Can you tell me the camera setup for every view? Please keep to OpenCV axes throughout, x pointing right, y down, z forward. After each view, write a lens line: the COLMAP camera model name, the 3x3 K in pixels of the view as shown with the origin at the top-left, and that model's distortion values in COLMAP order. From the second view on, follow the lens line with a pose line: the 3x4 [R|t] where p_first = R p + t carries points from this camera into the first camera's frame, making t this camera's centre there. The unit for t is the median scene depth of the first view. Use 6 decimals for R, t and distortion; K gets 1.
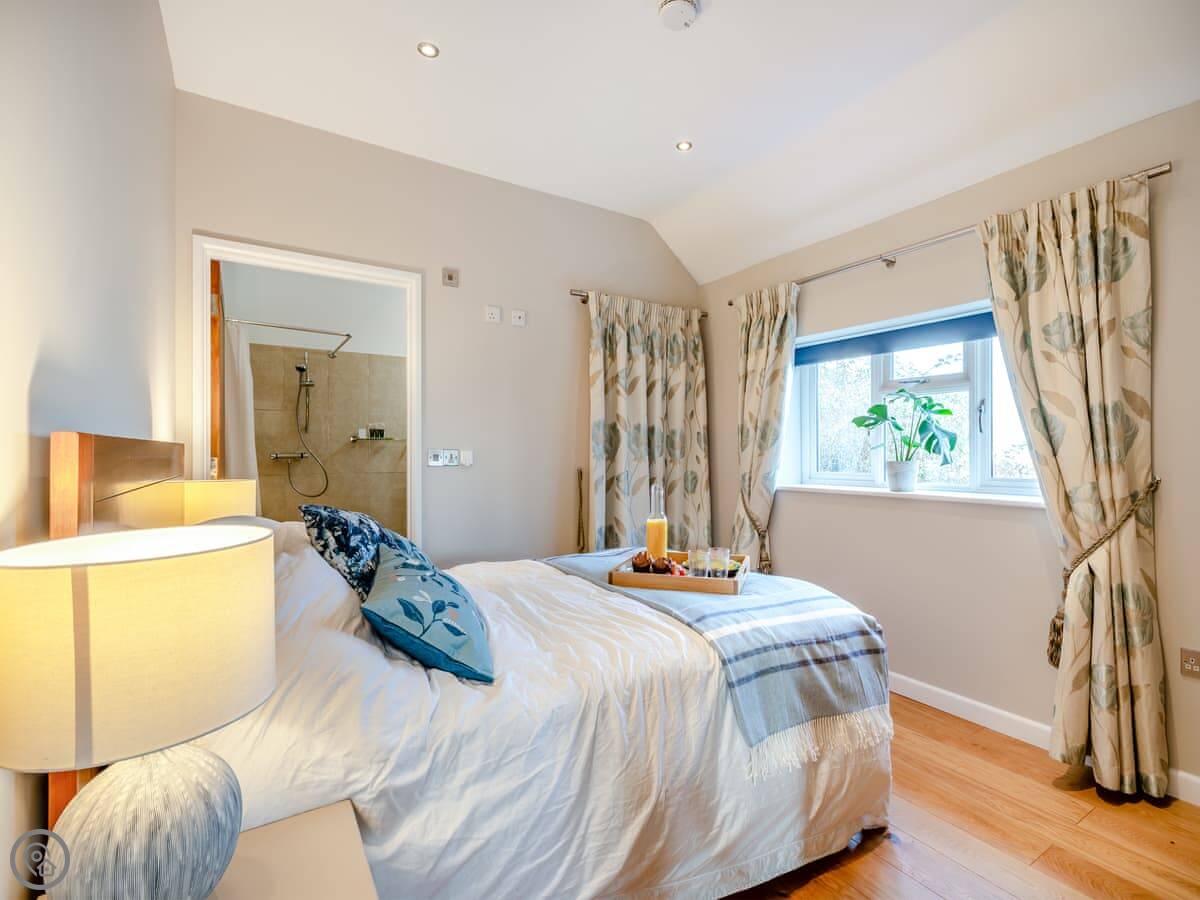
lens RADIAL K [[562.9, 0, 630.9], [0, 562.9, 449.9], [0, 0, 1]] dist [0.008720, -0.004029]
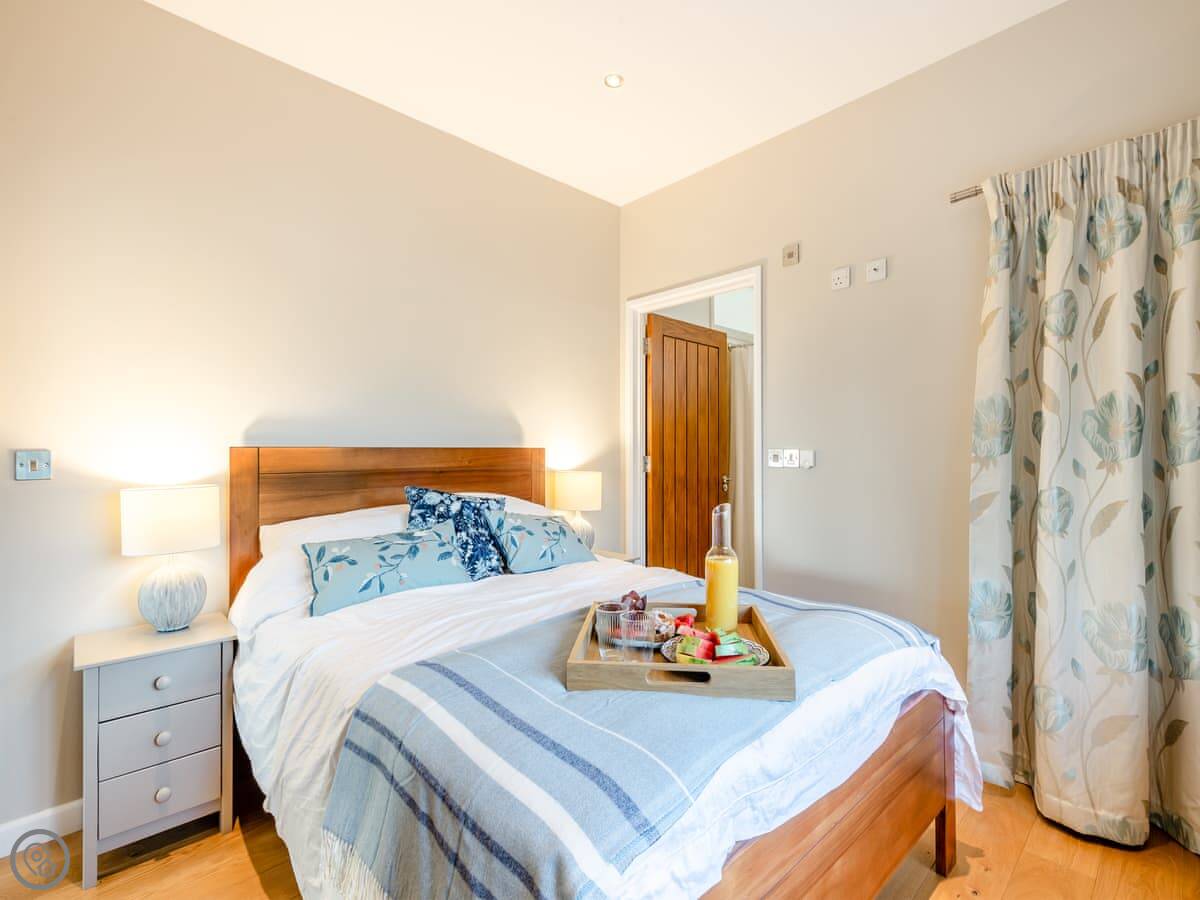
lens RADIAL K [[562.9, 0, 630.9], [0, 562.9, 449.9], [0, 0, 1]] dist [0.008720, -0.004029]
pose [[0.175749, 0.002098, -0.984433, 0.469010], [0.007632, 0.999965, 0.003494, -0.004579], [0.984405, -0.008127, 0.175727, 0.554542]]
